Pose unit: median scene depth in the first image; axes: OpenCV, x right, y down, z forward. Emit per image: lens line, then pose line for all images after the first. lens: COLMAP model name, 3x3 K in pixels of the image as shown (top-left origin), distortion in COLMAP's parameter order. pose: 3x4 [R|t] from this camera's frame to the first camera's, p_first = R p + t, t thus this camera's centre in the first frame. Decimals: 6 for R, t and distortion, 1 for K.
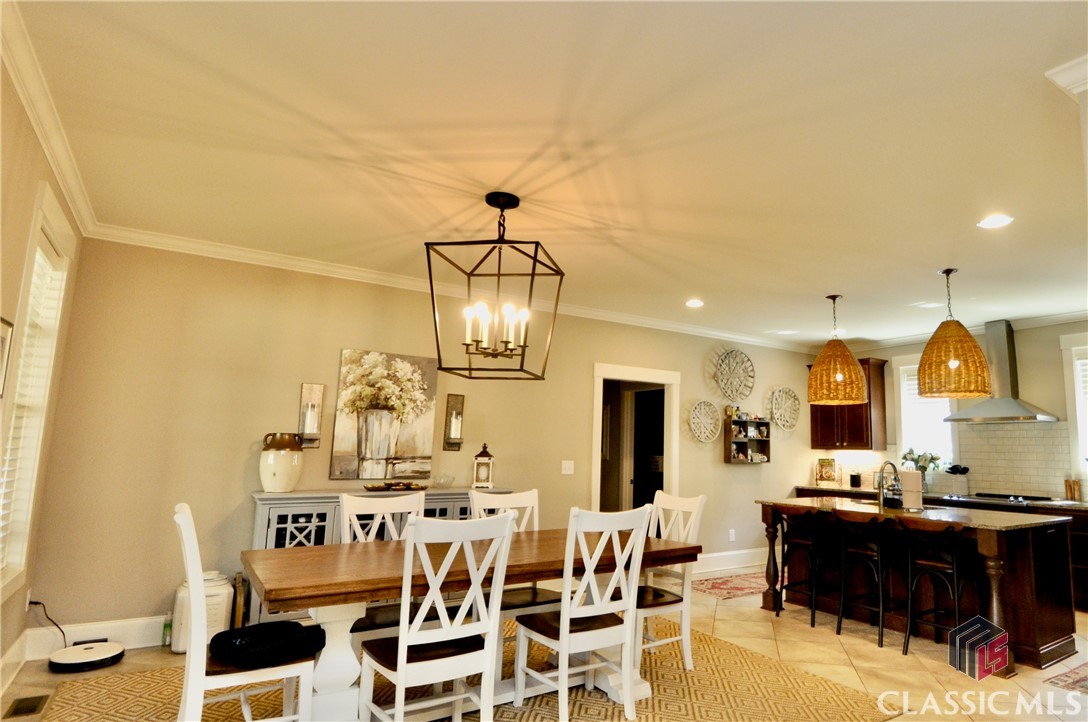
lens RADIAL K [[618.1, 0, 640.2], [0, 618.1, 364.3], [0, 0, 1]] dist [0.001851, 0.000065]
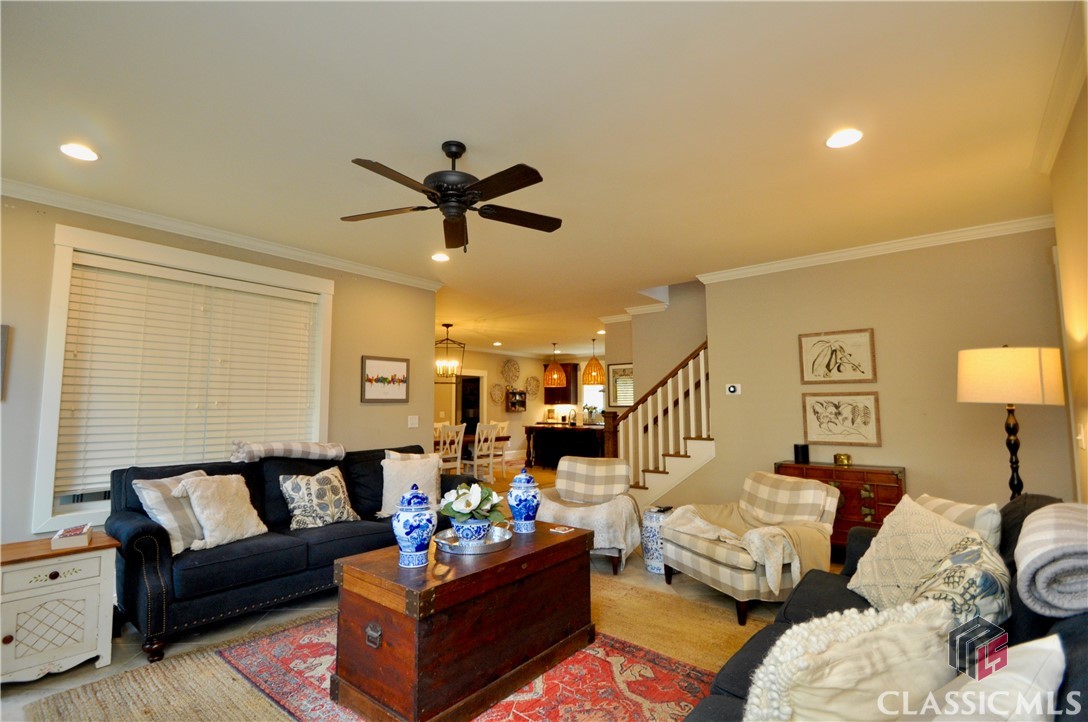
lens RADIAL K [[510.7, 0, 523.9], [0, 510.7, 359.1], [0, 0, 1]] dist [0.001437, -0.007895]
pose [[0.973997, 0.003030, 0.226542, -0.263314], [-0.013758, 0.998856, 0.045793, -0.136680], [-0.226144, -0.047719, 0.972924, -0.949770]]
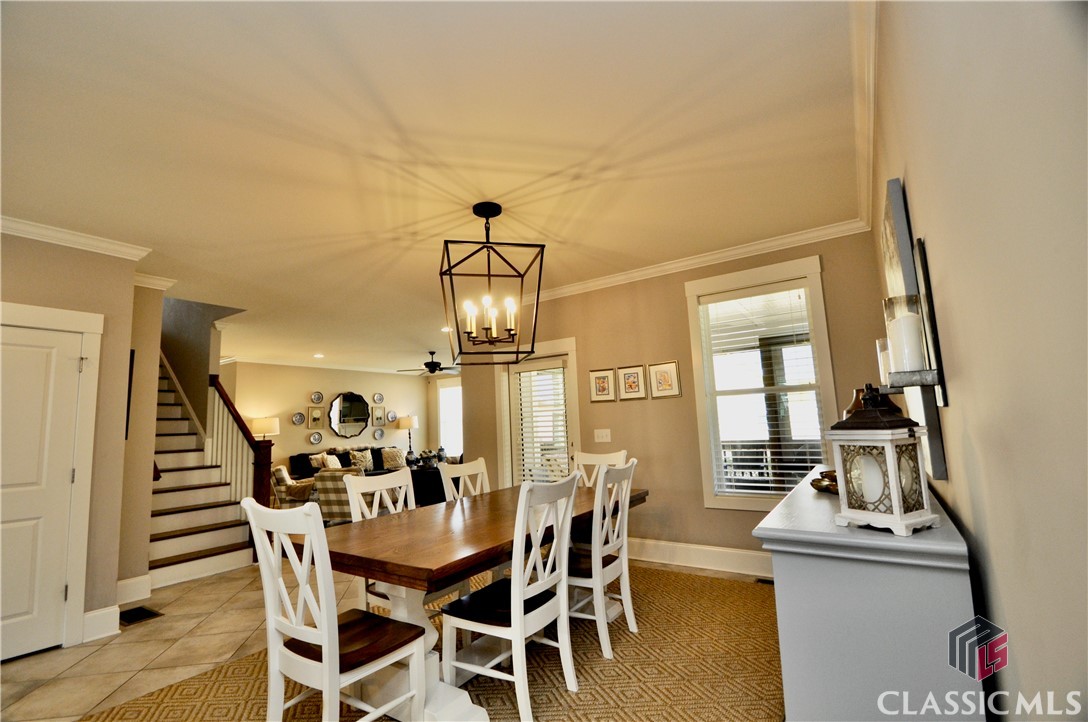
lens RADIAL K [[479.1, 0, 524.7], [0, 479.1, 359.8], [0, 0, 1]] dist [0.000337, -0.007887]
pose [[-0.948422, -0.016126, -0.316600, -0.005945], [0.072302, 0.961380, -0.265558, 0.157622], [0.308655, -0.274752, -0.910628, 1.115696]]
